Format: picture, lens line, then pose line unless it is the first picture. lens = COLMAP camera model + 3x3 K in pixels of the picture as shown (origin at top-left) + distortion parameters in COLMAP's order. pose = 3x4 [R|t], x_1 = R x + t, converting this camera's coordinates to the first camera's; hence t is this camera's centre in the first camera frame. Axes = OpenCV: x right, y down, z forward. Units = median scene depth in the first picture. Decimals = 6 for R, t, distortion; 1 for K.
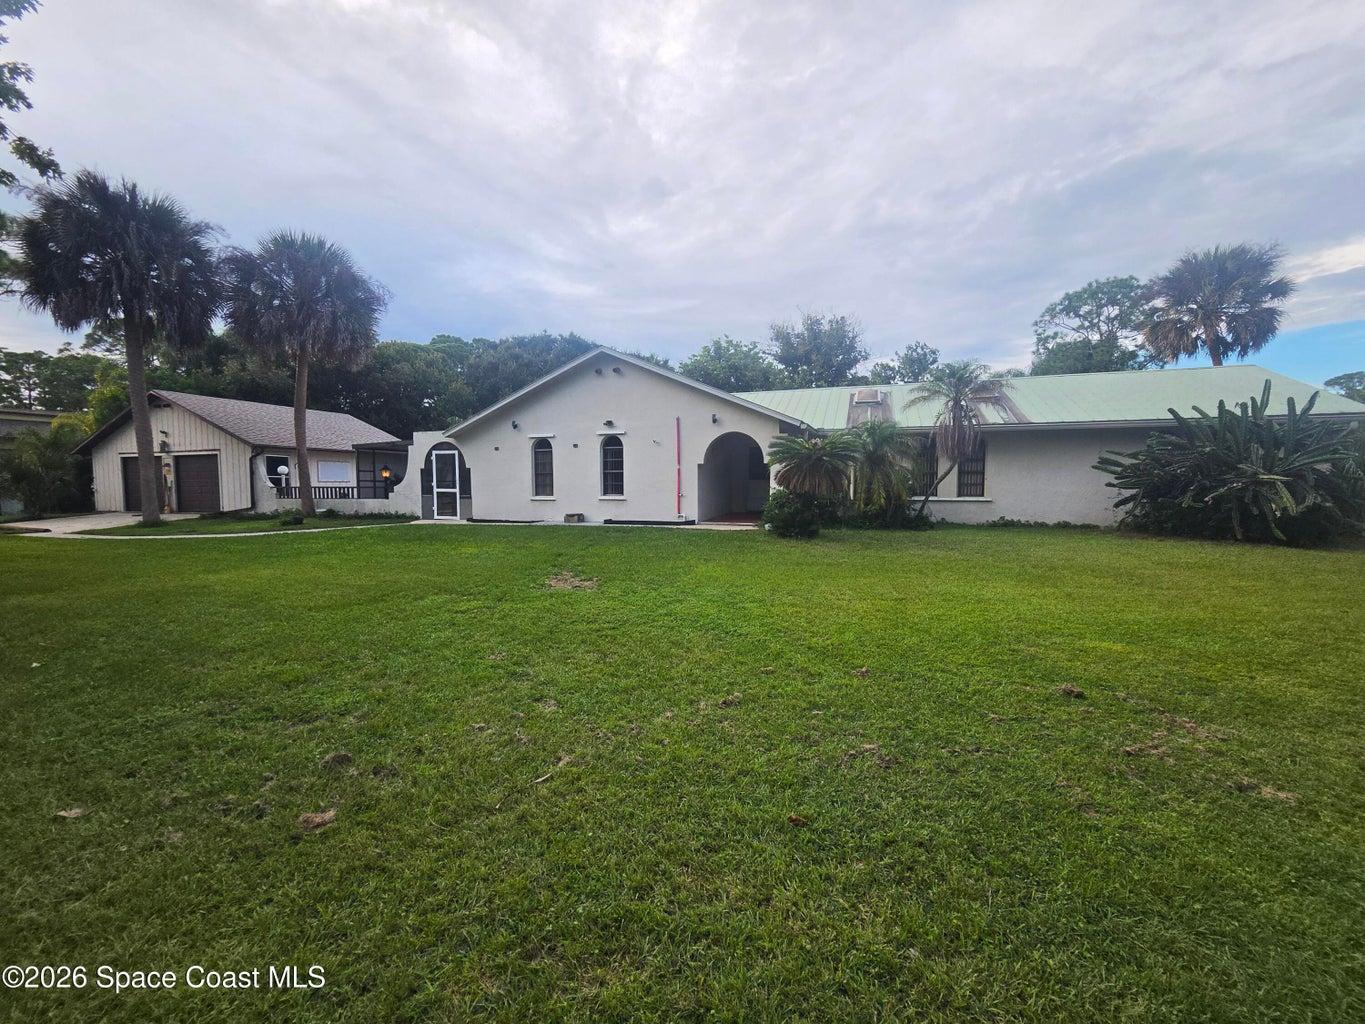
lens RADIAL K [[568.3, 0, 675.9], [0, 568.3, 515.9], [0, 0, 1]] dist [-0.001007, 0.000477]
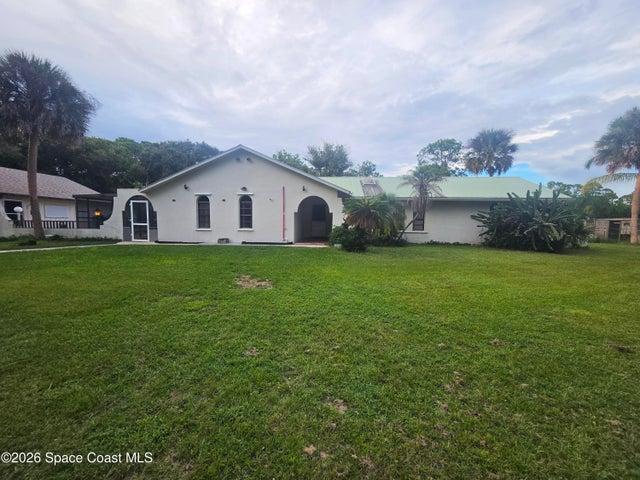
lens RADIAL K [[266.5, 0, 316.9], [0, 266.5, 241.8], [0, 0, 1]] dist [-0.001007, 0.000477]
pose [[0.969056, -0.002003, 0.246833, -0.090630], [-0.001653, 0.999892, 0.014601, -0.005127], [-0.246835, -0.014557, 0.968948, 0.103470]]
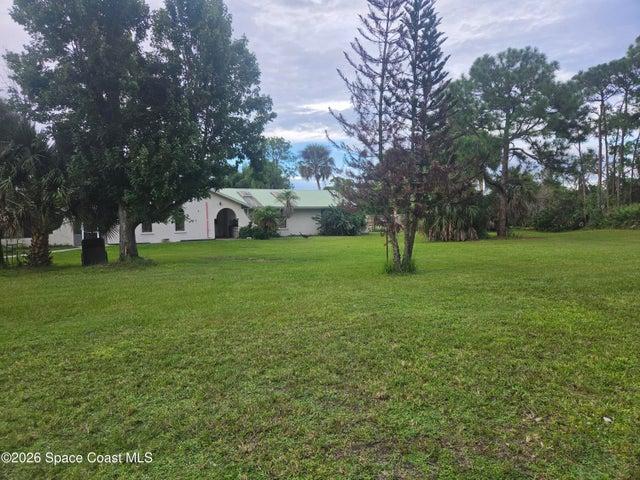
lens RADIAL K [[423.7, 0, 320.0], [0, 423.7, 240.0], [0, 0, 1]] dist [0.082539, 0.000802]
pose [[0.673224, -0.046001, 0.738007, -1.013109], [0.067290, 0.997733, 0.000807, 0.041990], [-0.736371, 0.049117, 0.674793, -0.710698]]
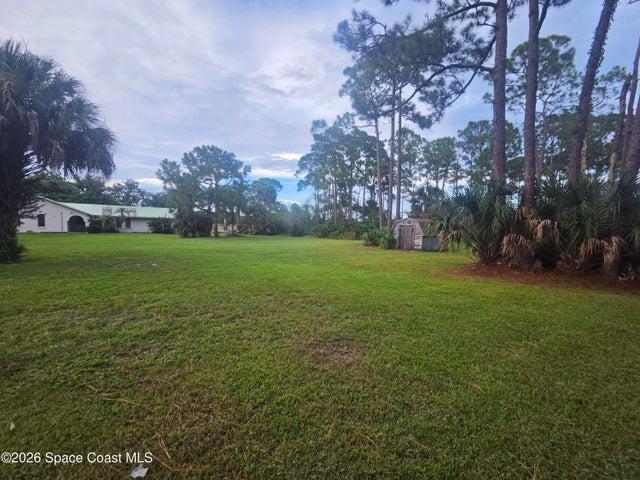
lens RADIAL K [[266.5, 0, 316.9], [0, 266.5, 241.8], [0, 0, 1]] dist [-0.001007, 0.000477]
pose [[0.571822, -0.026832, 0.819938, -0.558567], [0.028605, 0.999509, 0.012759, 0.114892], [-0.819879, 0.016158, 0.572309, -1.927894]]
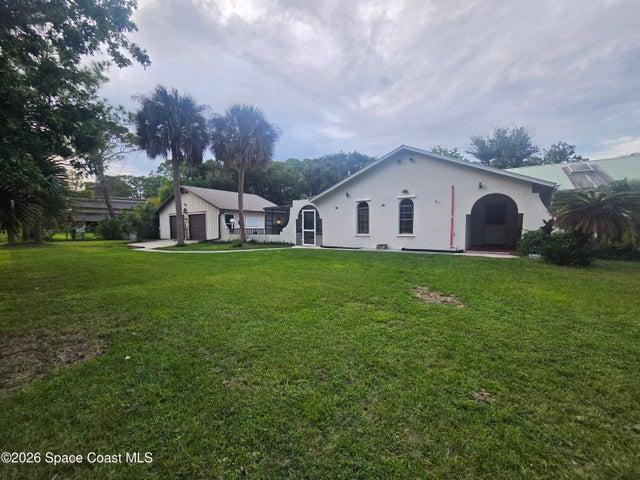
lens RADIAL K [[272.4, 0, 313.4], [0, 272.4, 243.4], [0, 0, 1]] dist [0.000987, 0.000087]
pose [[0.960248, 0.016816, -0.278641, -0.133849], [-0.016315, 0.999858, 0.004118, -0.005865], [0.278671, 0.000592, 0.960387, 0.127033]]
